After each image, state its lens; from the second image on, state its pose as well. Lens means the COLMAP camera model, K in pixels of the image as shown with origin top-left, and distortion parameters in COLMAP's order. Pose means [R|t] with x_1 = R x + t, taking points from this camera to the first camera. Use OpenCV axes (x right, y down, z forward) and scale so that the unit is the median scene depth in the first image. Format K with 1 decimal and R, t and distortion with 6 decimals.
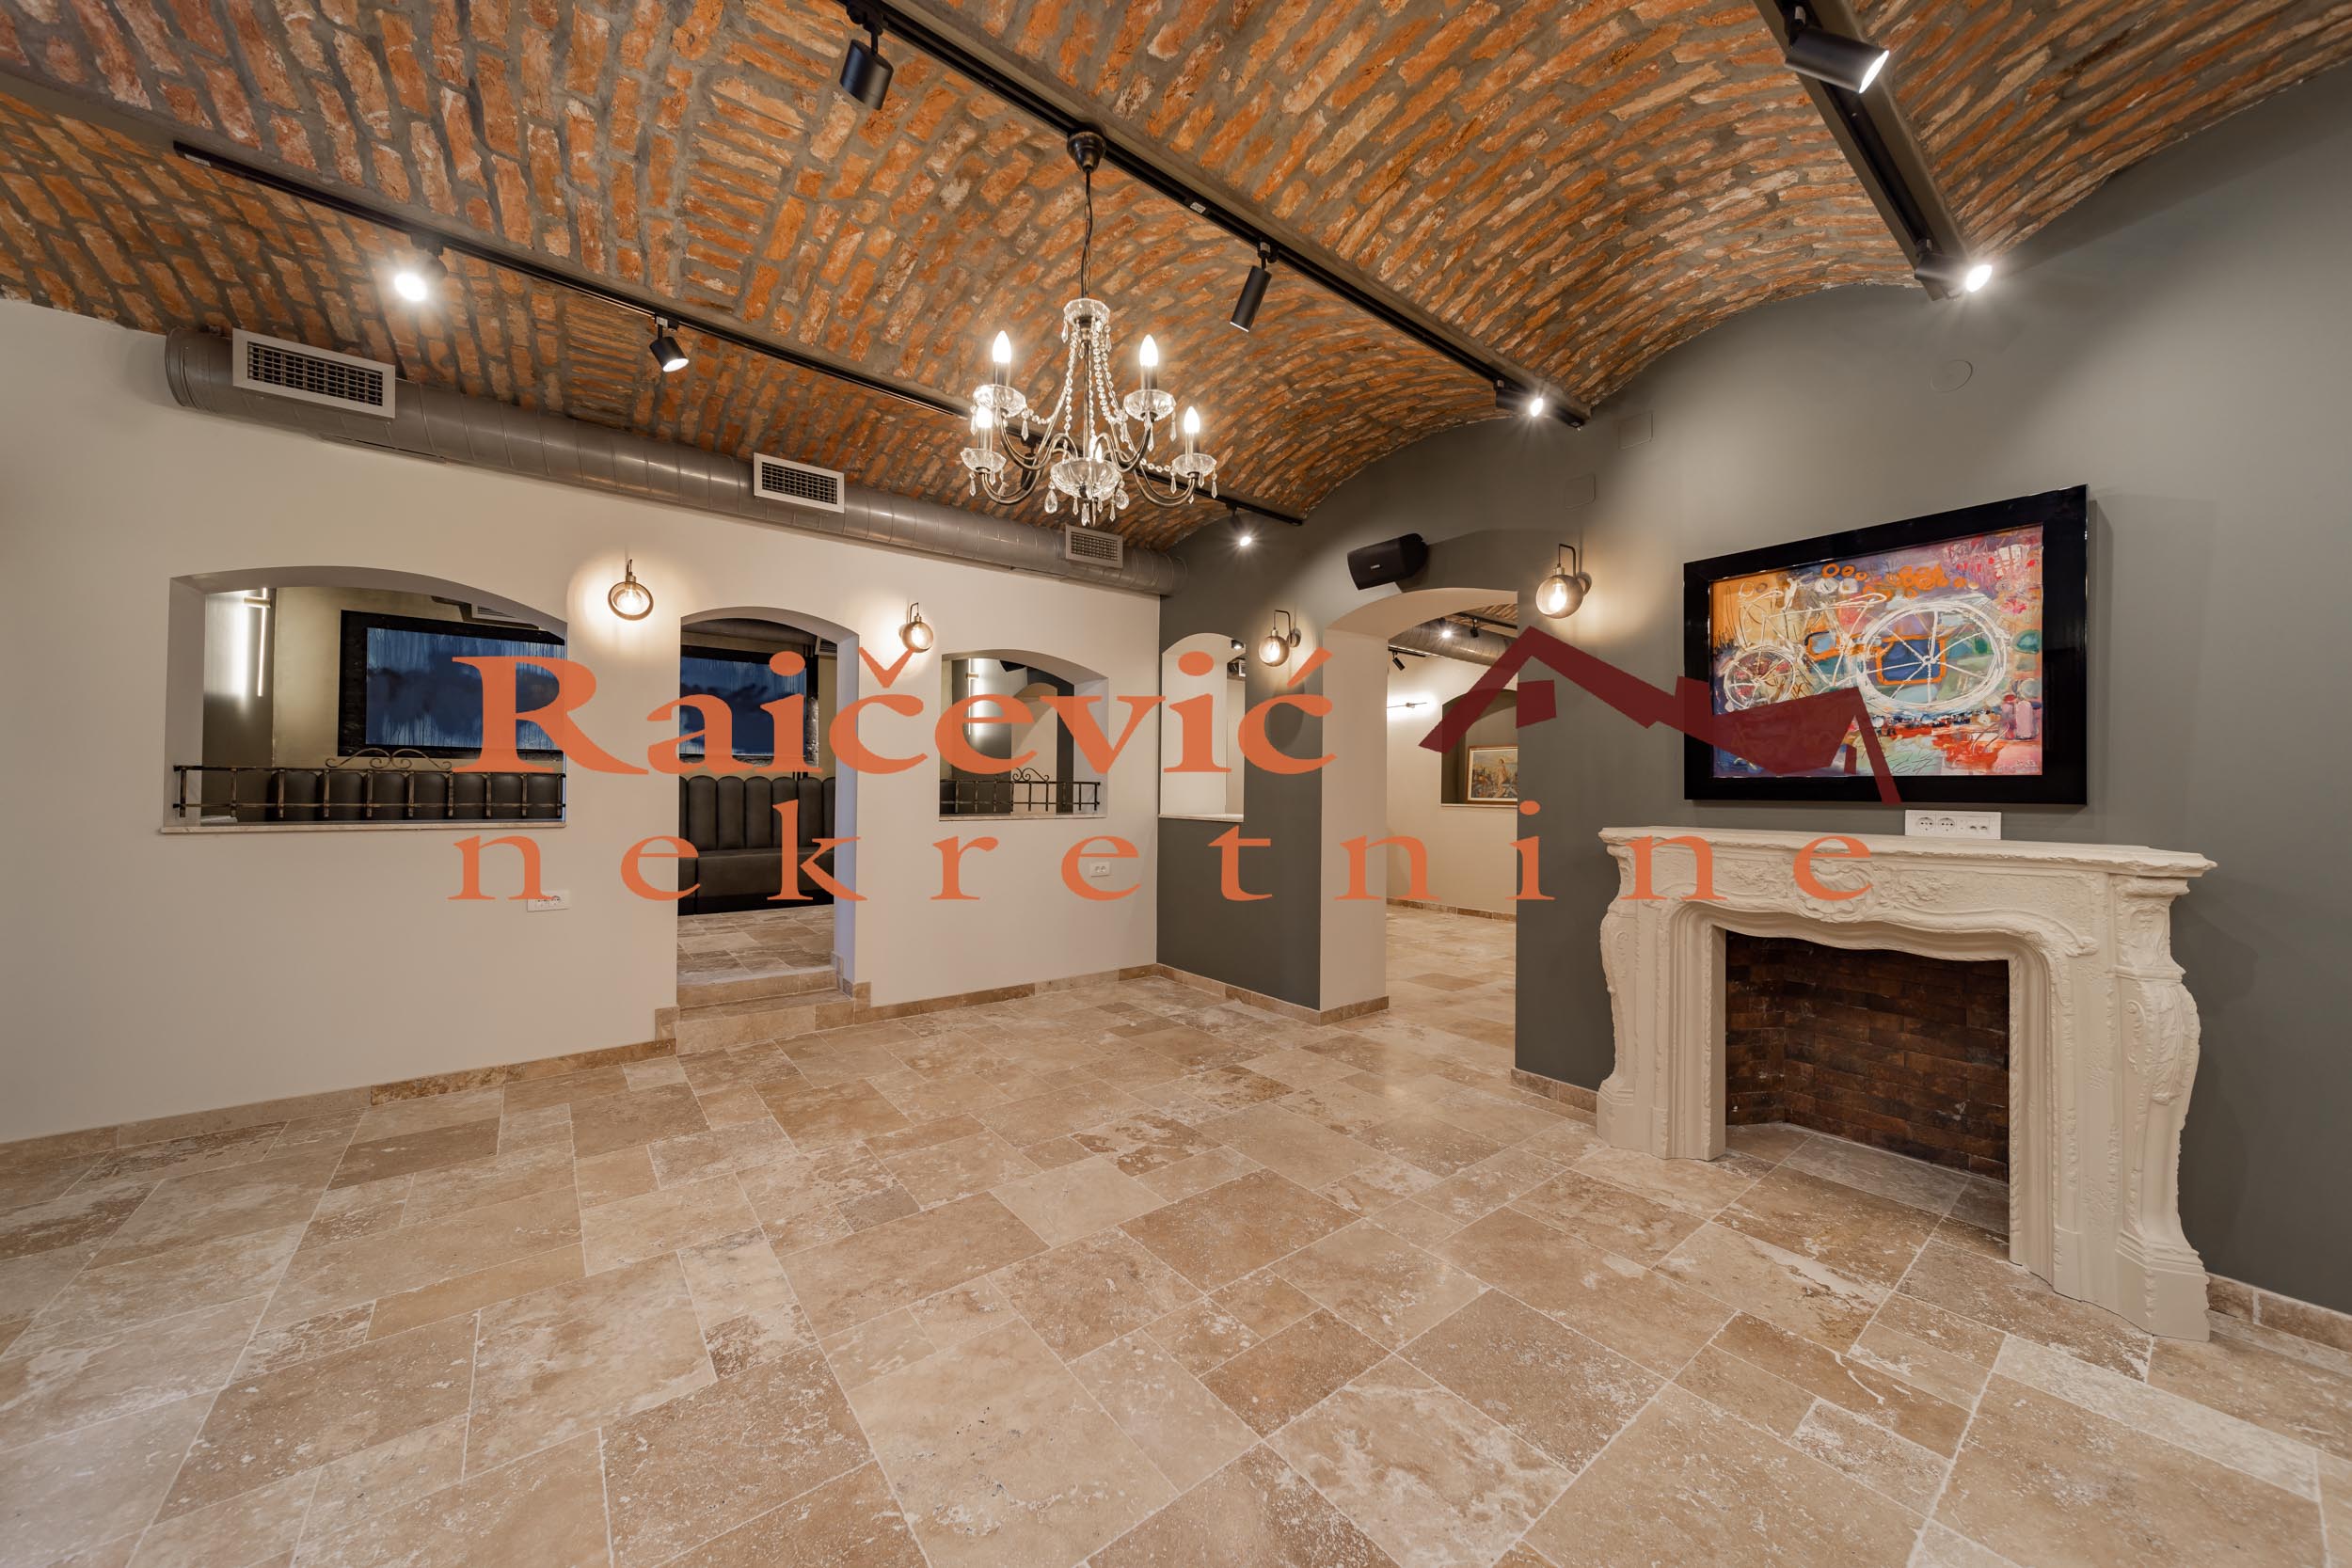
lens RADIAL K [[807.6, 0, 1162.1], [0, 807.6, 783.3], [0, 0, 1]] dist [0.005348, -0.000016]
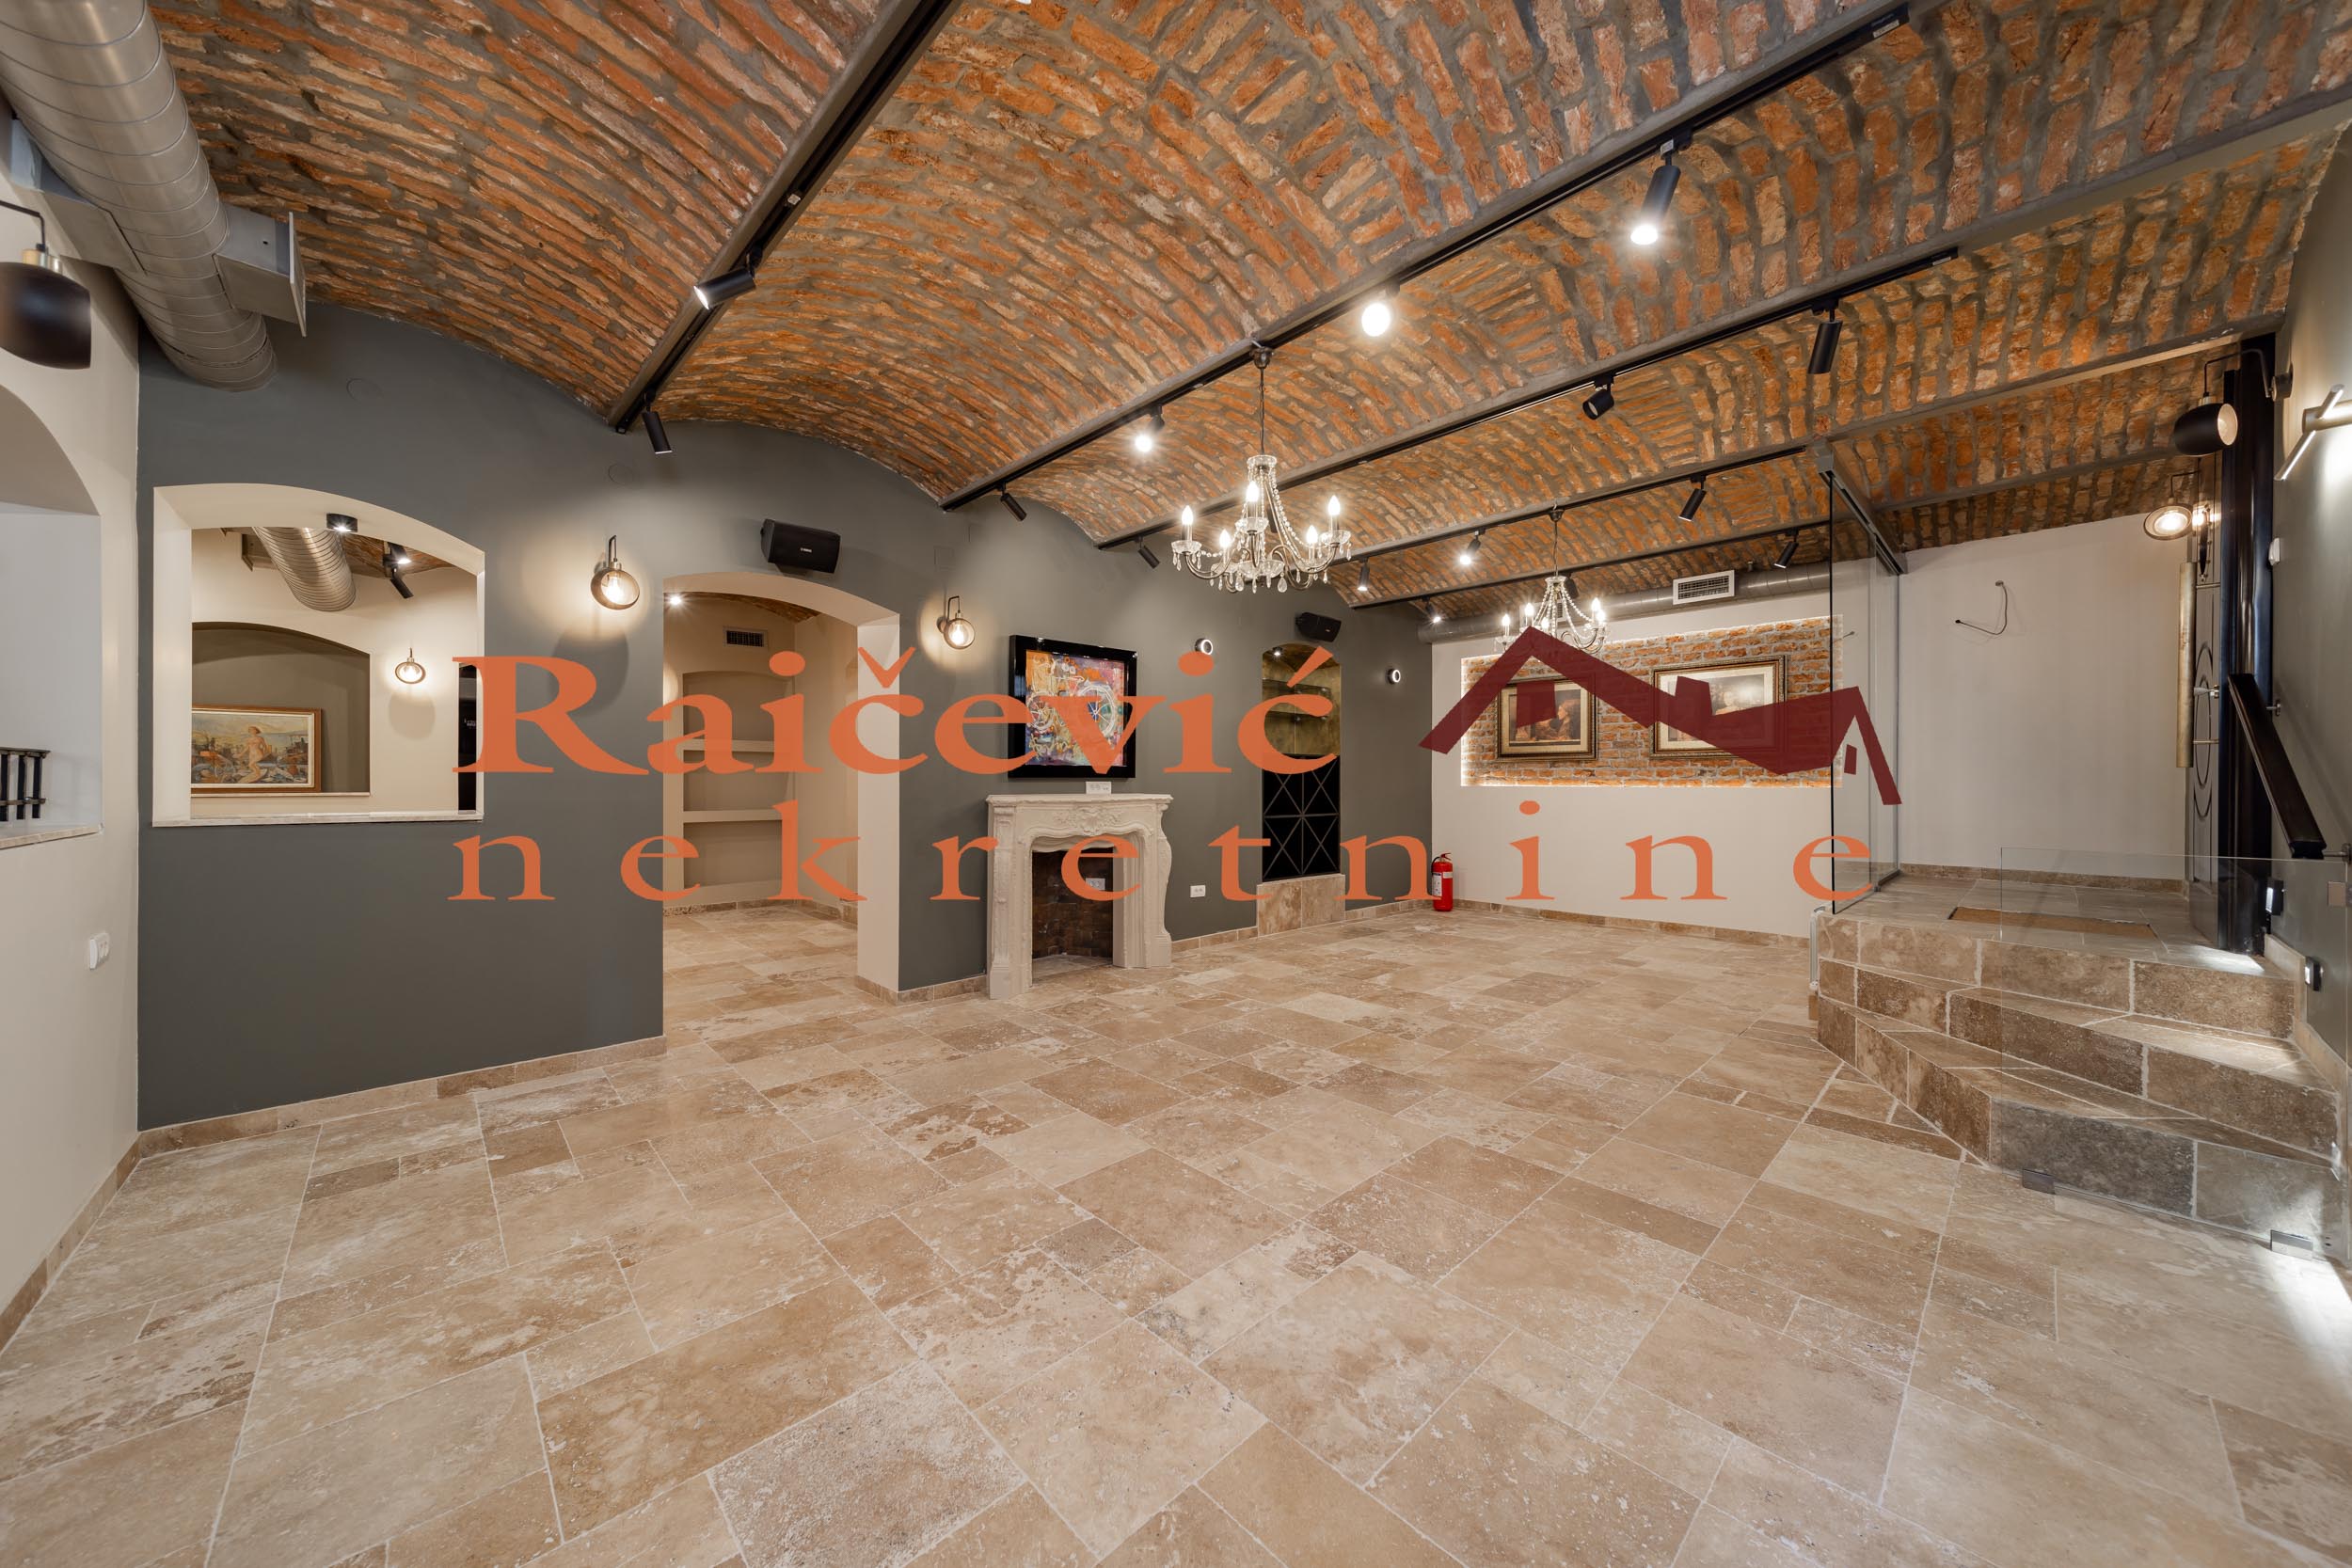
lens RADIAL K [[830.8, 0, 1154.7], [0, 830.8, 783.8], [0, 0, 1]] dist [0.008472, -0.000277]
pose [[-0.088194, -0.013119, 0.996017, -1.180197], [-0.008575, 0.999886, 0.012410, 0.009609], [-0.996066, -0.007446, -0.088296, 0.951569]]
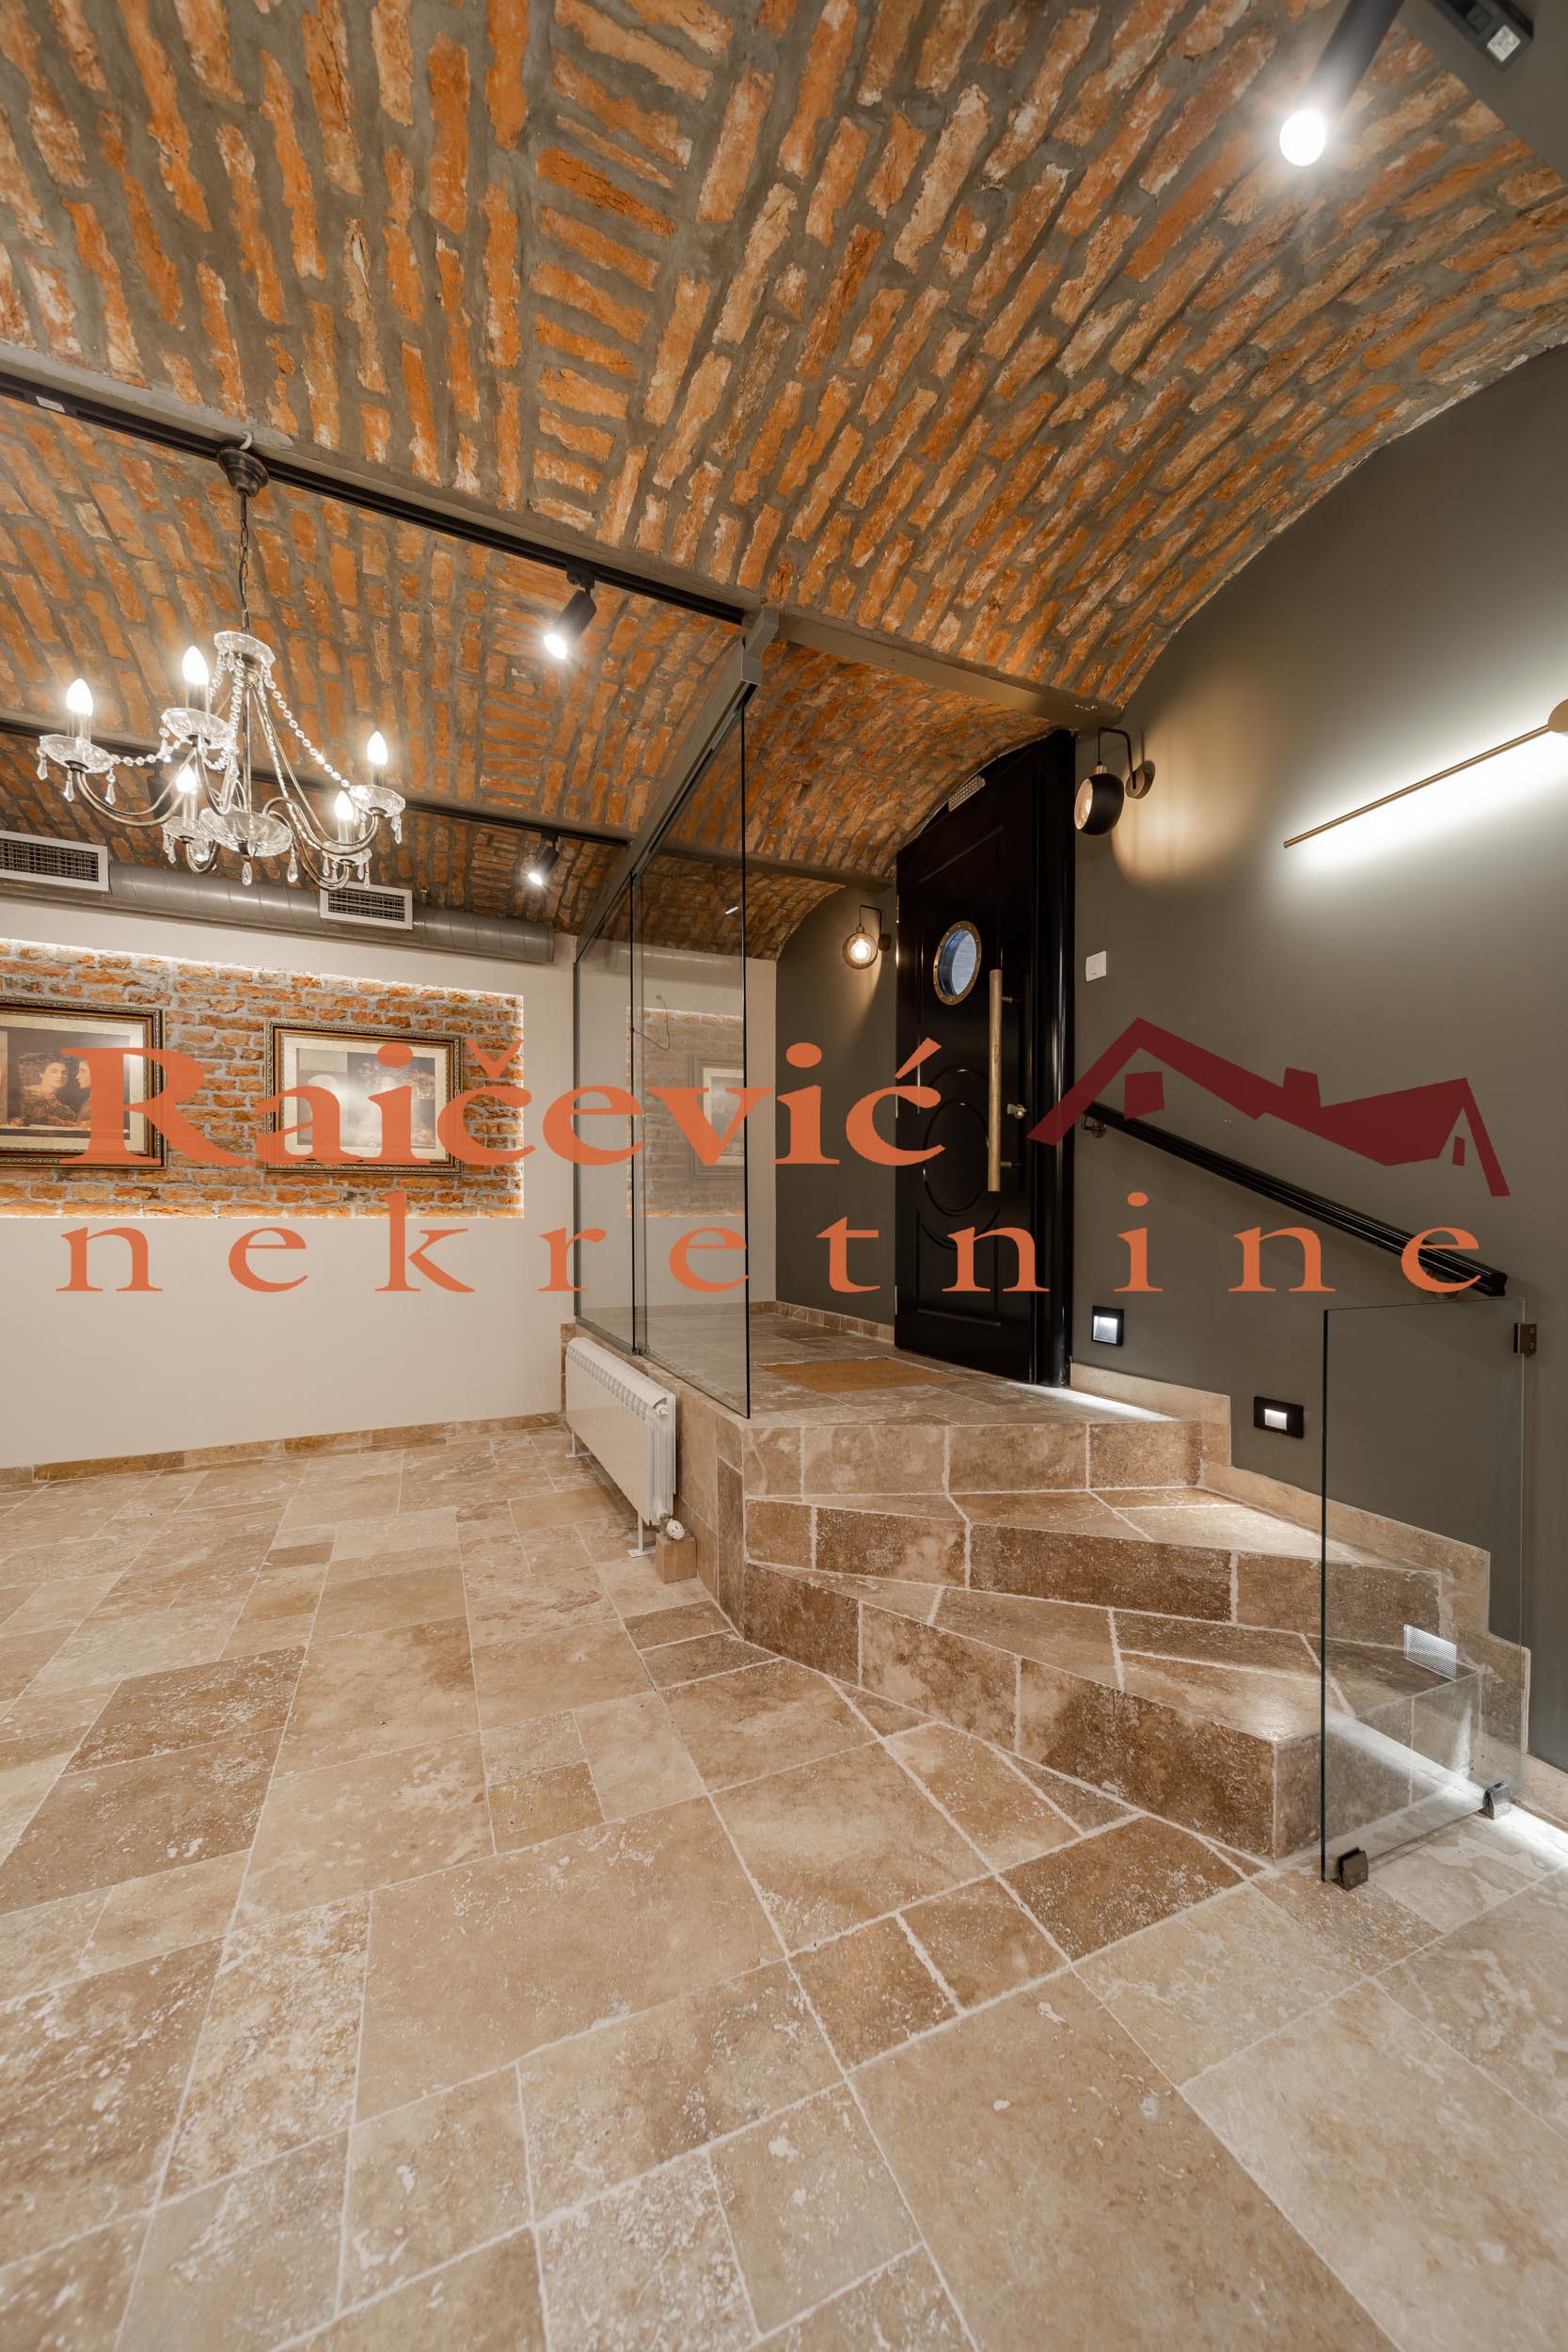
lens RADIAL K [[830.8, 0, 795.8], [0, 830.8, 1222.1], [0, 0, 1]] dist [0.008472, -0.000277]
pose [[-0.974416, -0.011455, 0.224458, -0.066526], [-0.011913, 0.999929, -0.000684, 0.034597], [-0.224434, -0.003340, -0.974484, 0.494360]]
